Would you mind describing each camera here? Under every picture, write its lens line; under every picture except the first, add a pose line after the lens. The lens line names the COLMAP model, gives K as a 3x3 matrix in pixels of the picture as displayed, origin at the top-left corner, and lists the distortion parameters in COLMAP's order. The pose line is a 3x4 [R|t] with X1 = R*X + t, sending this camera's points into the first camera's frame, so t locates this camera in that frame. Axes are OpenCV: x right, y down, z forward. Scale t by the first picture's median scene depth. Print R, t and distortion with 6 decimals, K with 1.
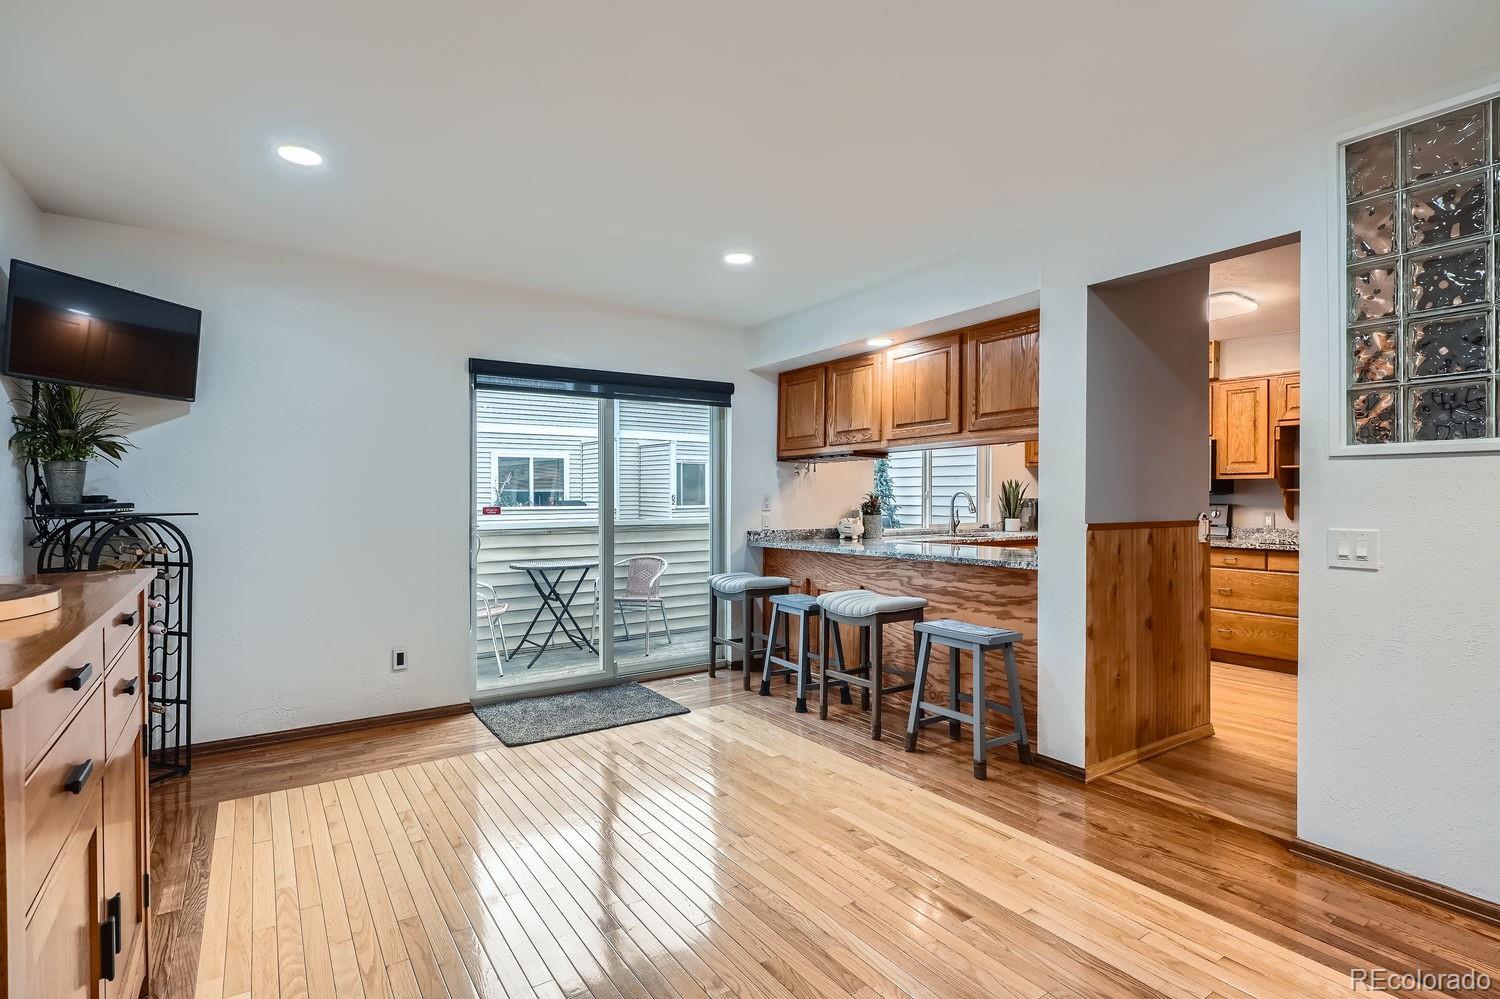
lens RADIAL K [[724.5, 0, 747.0], [0, 724.5, 493.7], [0, 0, 1]] dist [-0.005243, 0.000916]
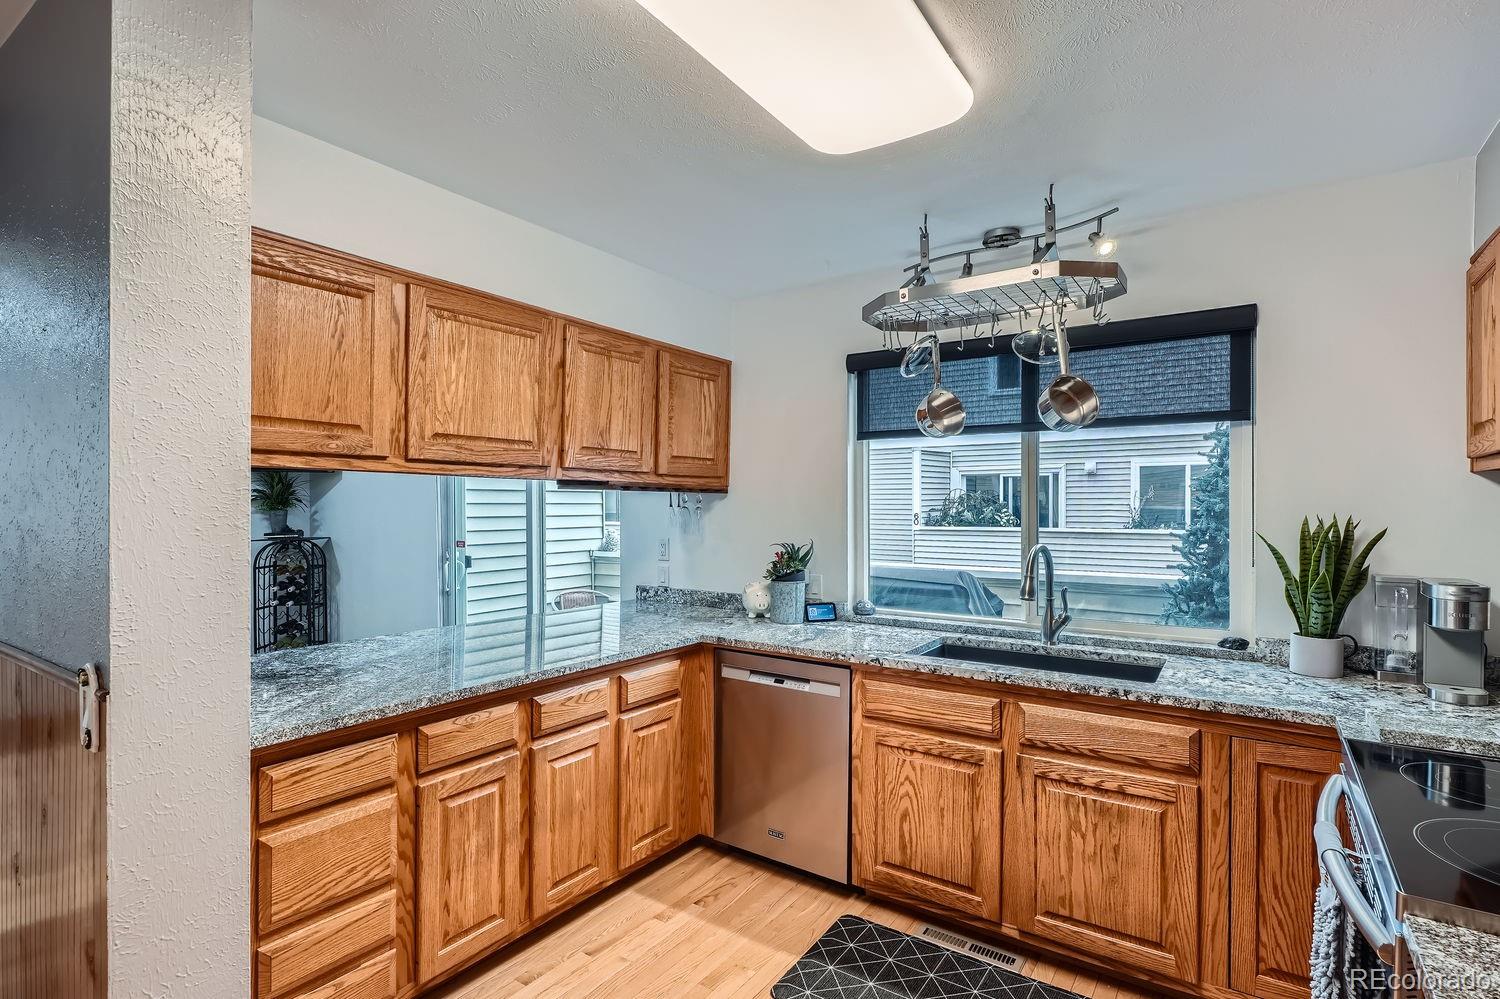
lens RADIAL K [[738.8, 0, 747.2], [0, 738.8, 507.9], [0, 0, 1]] dist [0.001108, 0.000472]
pose [[0.363985, 0.007391, -0.931376, 0.734114], [0.002040, 0.999960, 0.008732, -0.034293], [0.931403, -0.005079, 0.363955, 0.796373]]
